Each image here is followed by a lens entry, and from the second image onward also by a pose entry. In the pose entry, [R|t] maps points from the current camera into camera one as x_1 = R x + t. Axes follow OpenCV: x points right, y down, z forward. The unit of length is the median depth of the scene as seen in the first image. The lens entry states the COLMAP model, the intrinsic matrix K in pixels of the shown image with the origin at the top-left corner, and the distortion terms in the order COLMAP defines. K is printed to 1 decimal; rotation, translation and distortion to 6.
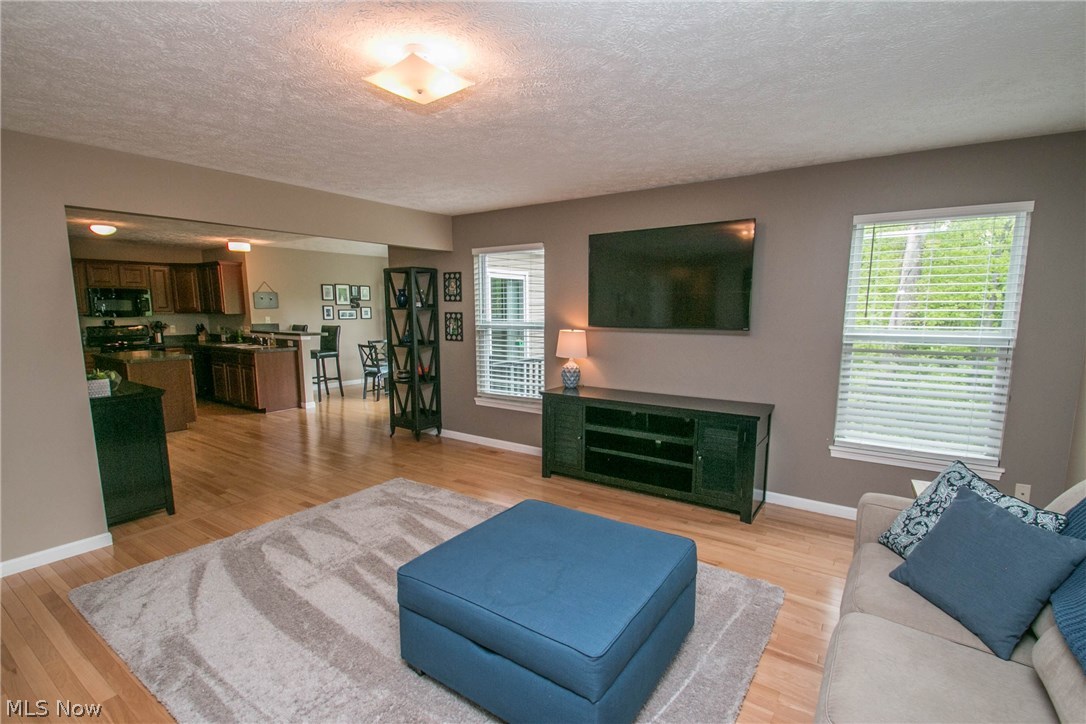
lens RADIAL K [[505.2, 0, 551.4], [0, 505.2, 382.5], [0, 0, 1]] dist [0.003232, -0.009255]
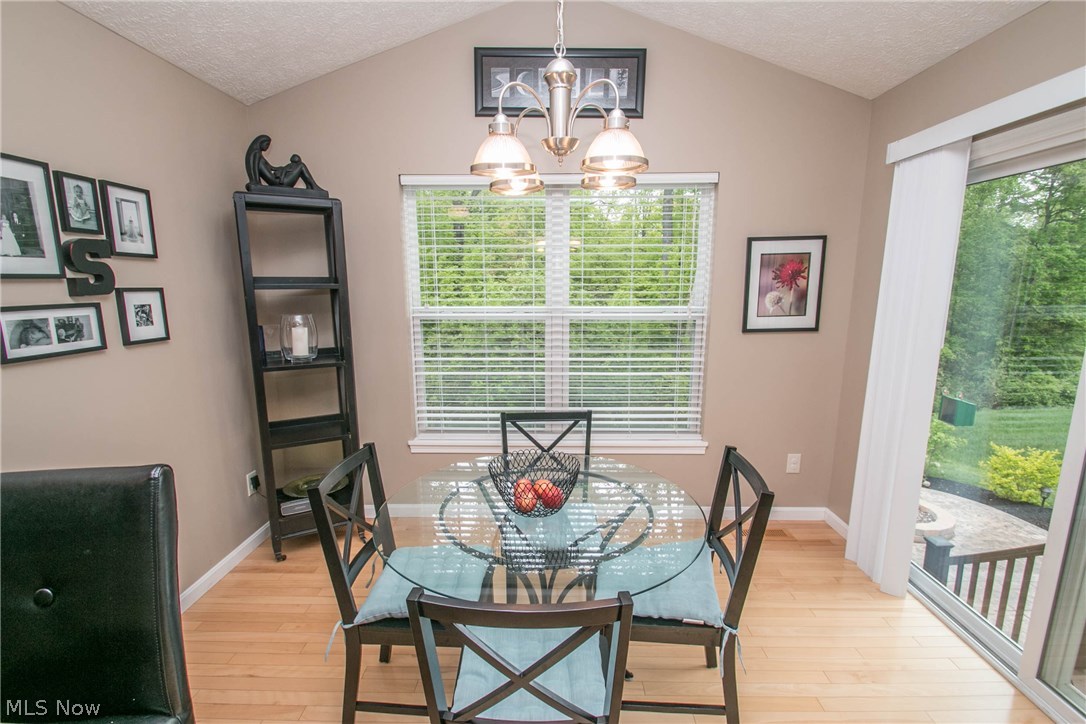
lens RADIAL K [[505.2, 0, 544.9], [0, 505.2, 376.5], [0, 0, 1]] dist [0.003232, -0.009255]
pose [[0.838653, -0.102412, 0.534951, -0.438743], [0.082789, 0.994720, 0.060640, -0.142432], [-0.538337, -0.006568, 0.842704, 0.935570]]
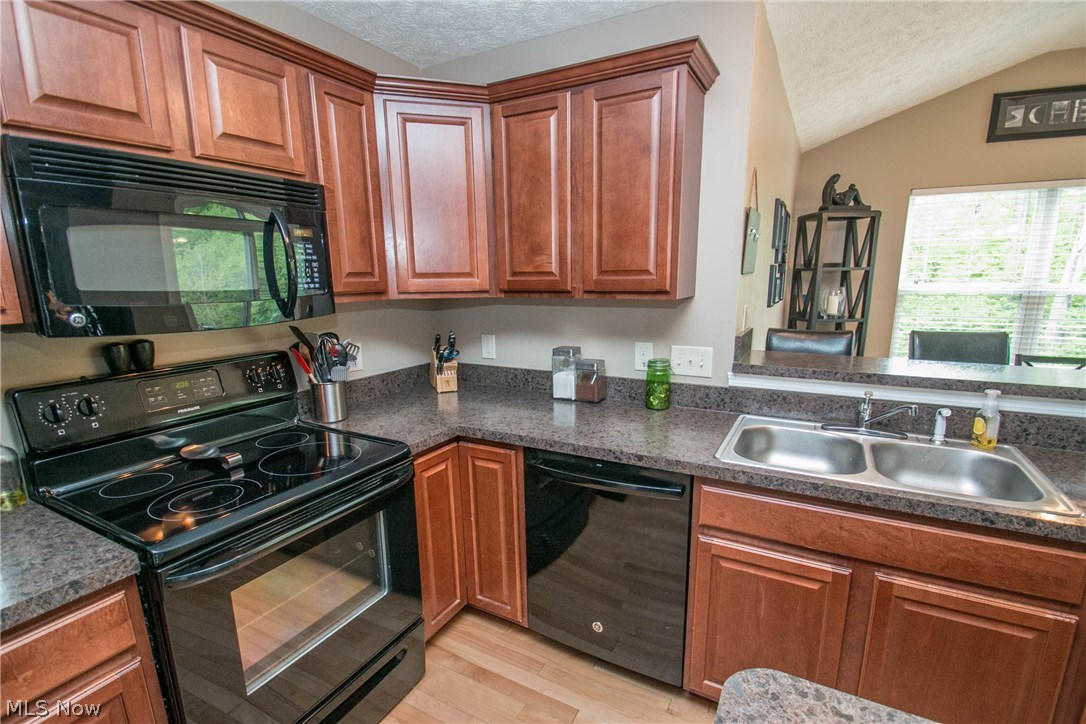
lens RADIAL K [[505.2, 0, 550.0], [0, 505.2, 382.9], [0, 0, 1]] dist [0.003232, -0.009255]
pose [[0.994626, -0.033096, 0.098104, -0.751994], [0.026824, 0.997552, 0.064579, -0.118455], [-0.100001, -0.061600, 0.993079, 0.806730]]
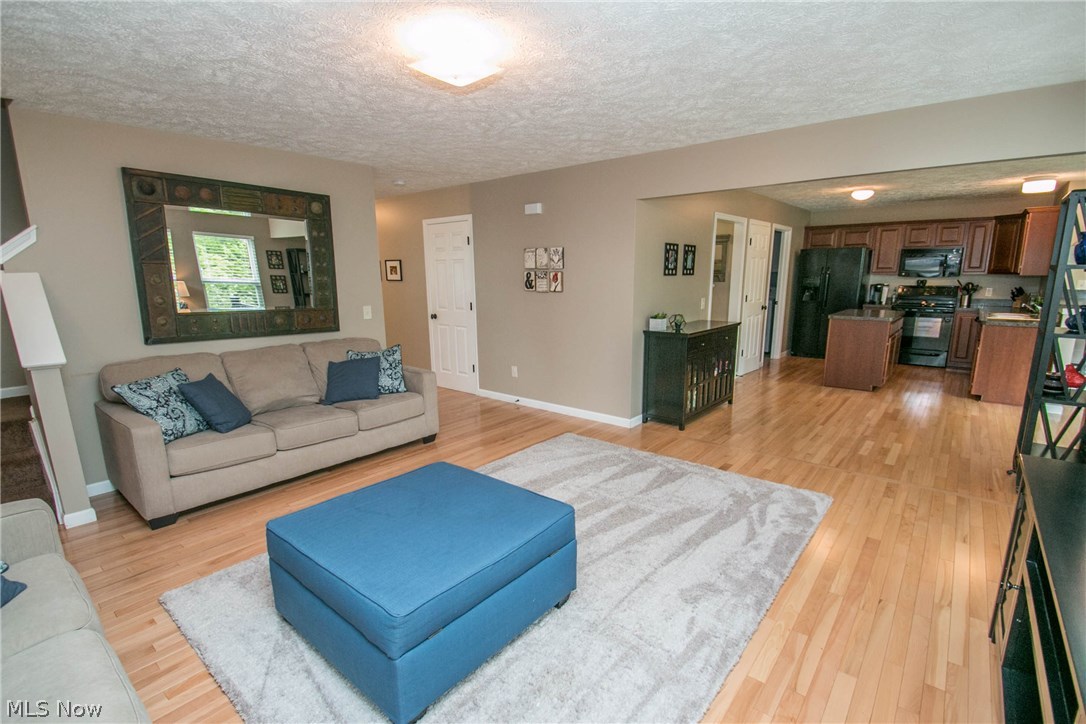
lens RADIAL K [[505.2, 0, 541.2], [0, 505.2, 382.0], [0, 0, 1]] dist [0.003232, -0.009255]
pose [[-0.106340, 0.211753, -0.971521, 0.251129], [-0.138432, 0.964393, 0.225352, -0.048649], [0.984646, 0.158453, -0.073240, 0.351133]]
